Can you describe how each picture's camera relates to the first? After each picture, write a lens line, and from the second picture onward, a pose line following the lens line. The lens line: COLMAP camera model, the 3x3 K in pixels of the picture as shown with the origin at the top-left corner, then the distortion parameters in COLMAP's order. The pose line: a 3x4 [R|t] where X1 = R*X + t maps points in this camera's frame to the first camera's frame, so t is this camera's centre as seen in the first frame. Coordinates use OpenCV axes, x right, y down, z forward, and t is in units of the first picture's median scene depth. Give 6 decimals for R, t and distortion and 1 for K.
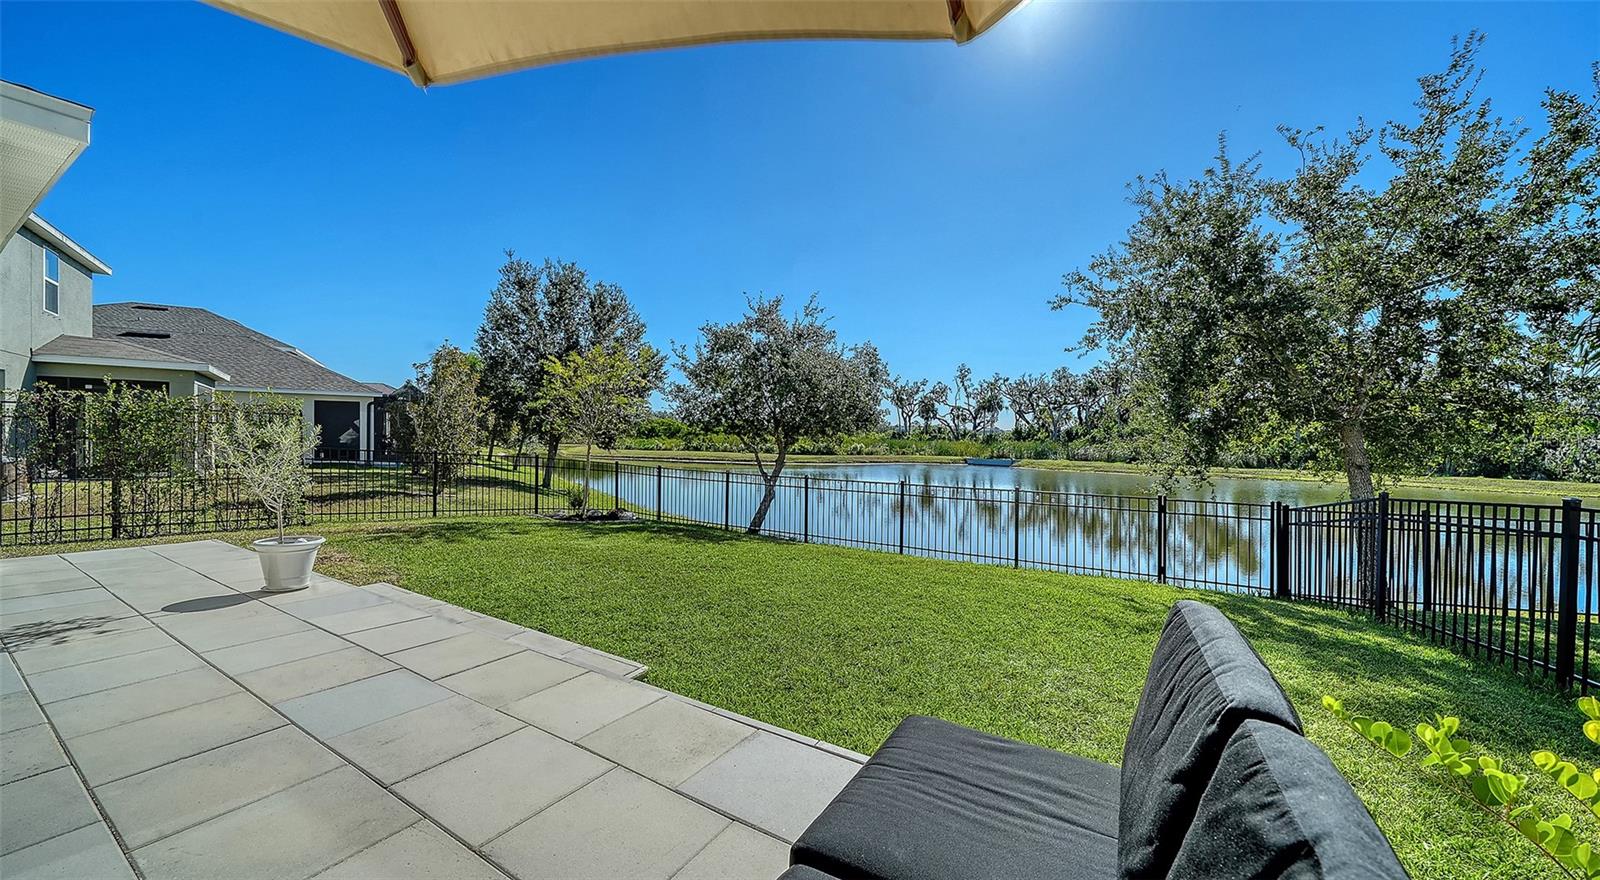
lens RADIAL K [[564.4, 0, 778.8], [0, 564.4, 440.5], [0, 0, 1]] dist [0.000987, 0.000091]
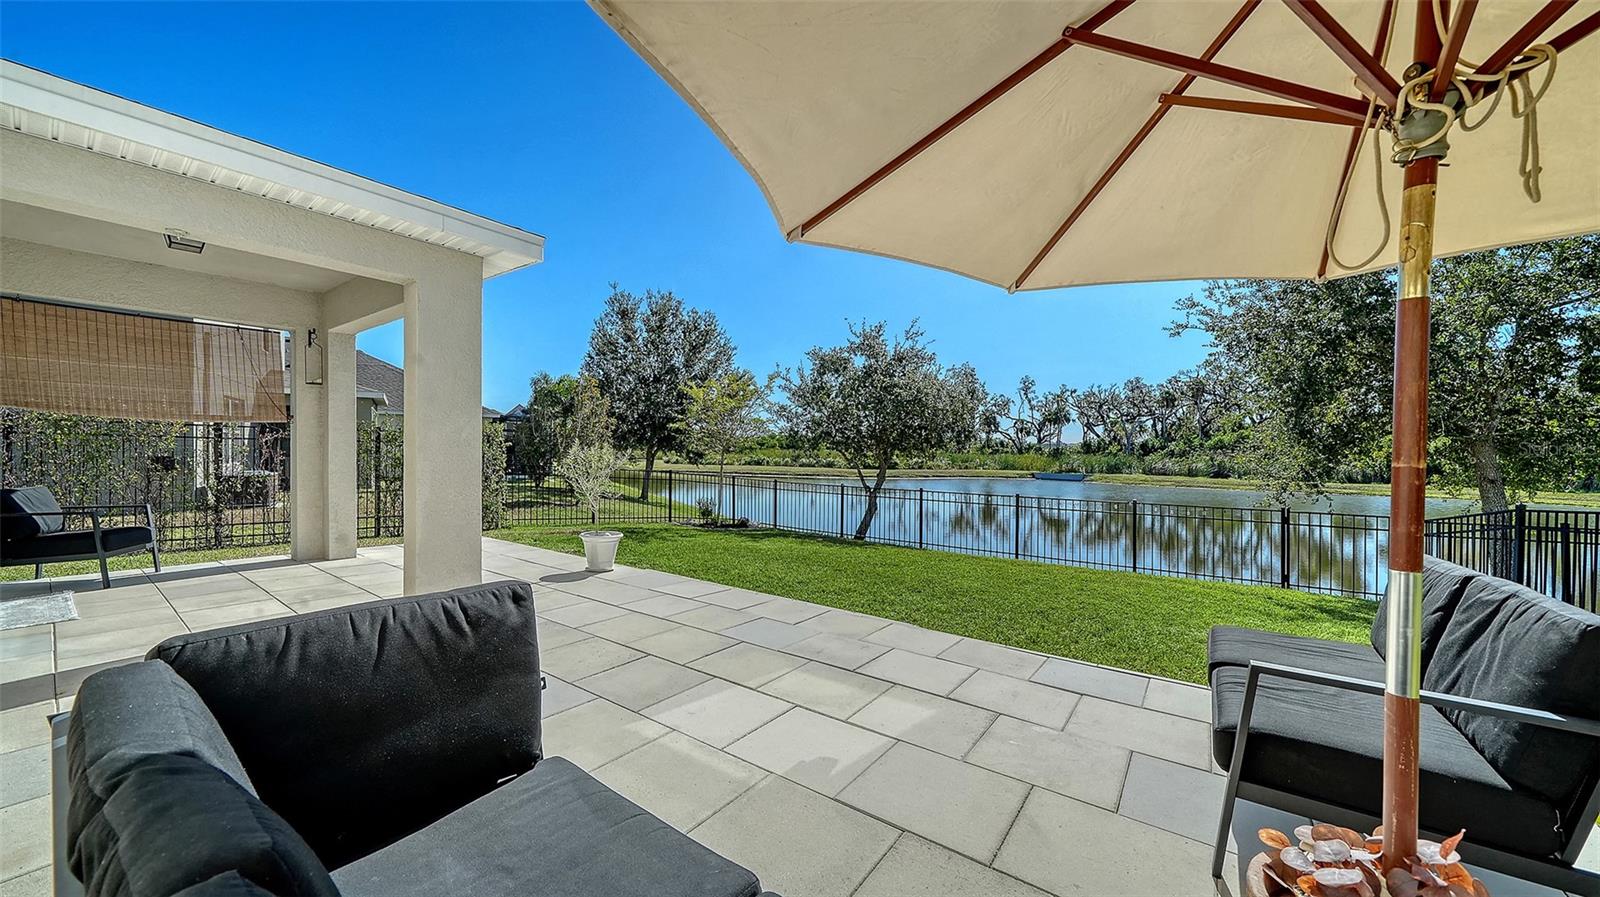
lens RADIAL K [[564.2, 0, 769.5], [0, 564.2, 454.2], [0, 0, 1]] dist [-0.000659, -0.000269]
pose [[0.994639, -0.003474, -0.103350, -0.091012], [0.003372, 0.999994, -0.001161, -0.002918], [0.103353, 0.000806, 0.994644, -0.081151]]
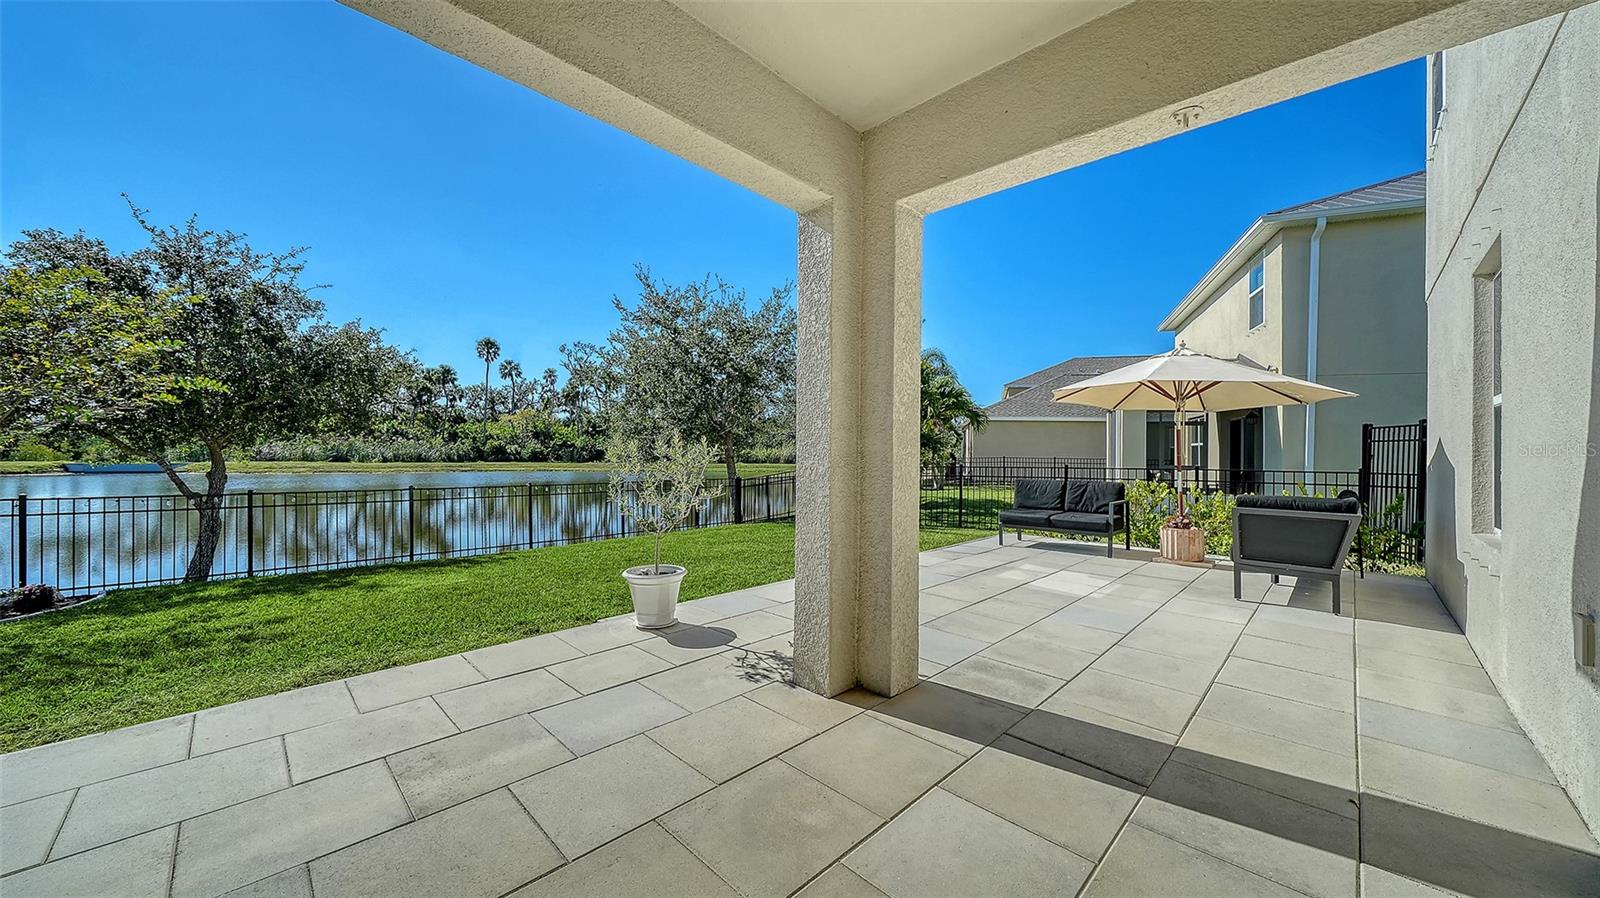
lens RADIAL K [[578.5, 0, 800.0], [0, 578.5, 449.0], [0, 0, 1]] dist [0.000084, -0.000007]
pose [[0.231020, -0.012468, 0.972869, -0.467915], [-0.009405, 0.999843, 0.015047, -0.008877], [-0.972903, -0.012626, 0.230867, 0.153390]]
